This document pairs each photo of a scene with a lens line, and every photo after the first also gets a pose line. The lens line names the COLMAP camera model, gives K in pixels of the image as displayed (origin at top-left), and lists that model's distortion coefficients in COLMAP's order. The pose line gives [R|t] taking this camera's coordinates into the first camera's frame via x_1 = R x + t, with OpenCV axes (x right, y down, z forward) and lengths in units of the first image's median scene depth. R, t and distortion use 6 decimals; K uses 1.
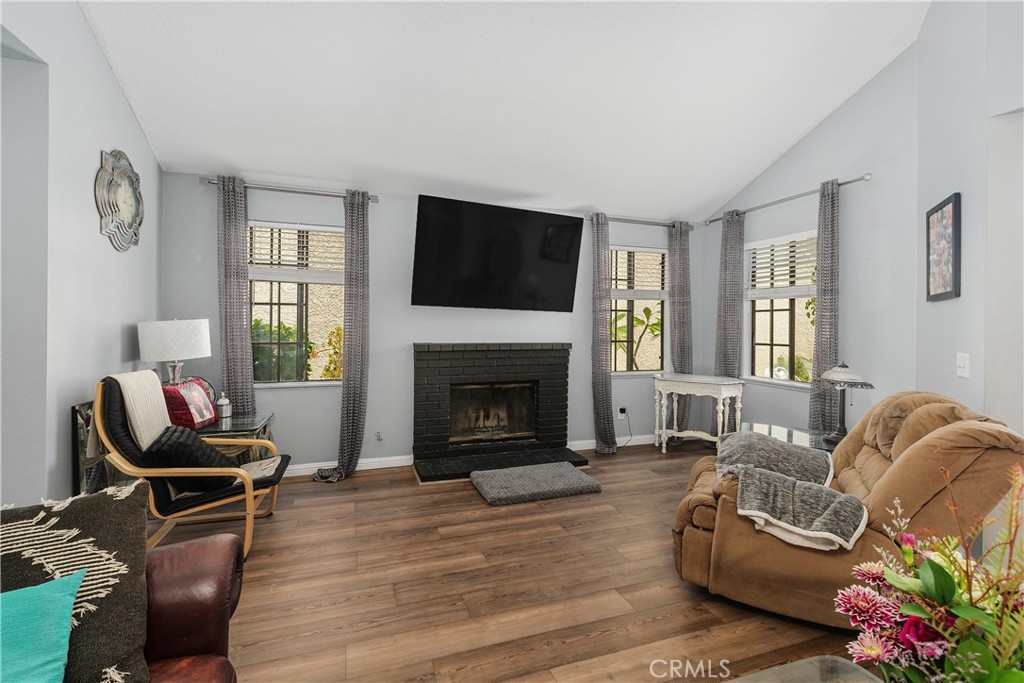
lens RADIAL K [[477.6, 0, 510.0], [0, 477.6, 311.8], [0, 0, 1]] dist [0.000419, 0.000474]
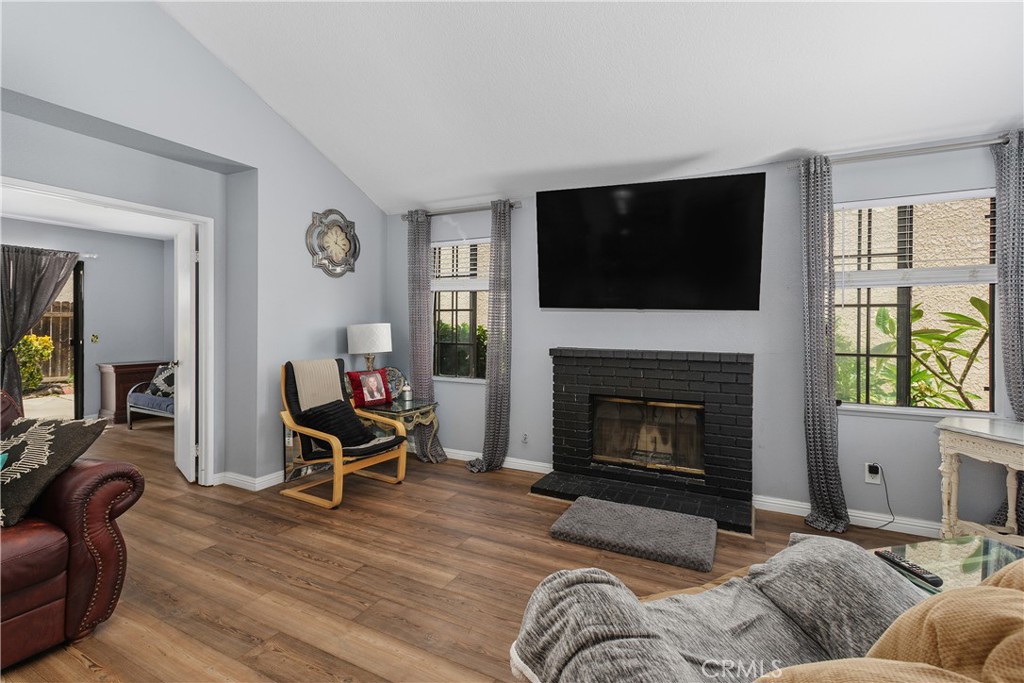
lens RADIAL K [[475.6, 0, 490.7], [0, 475.6, 315.8], [0, 0, 1]] dist [-0.000931, -0.000027]
pose [[0.670773, -0.019560, -0.741404, 0.435491], [0.017313, 0.999793, -0.010714, 0.011194], [0.741460, -0.005649, 0.670973, 0.280544]]
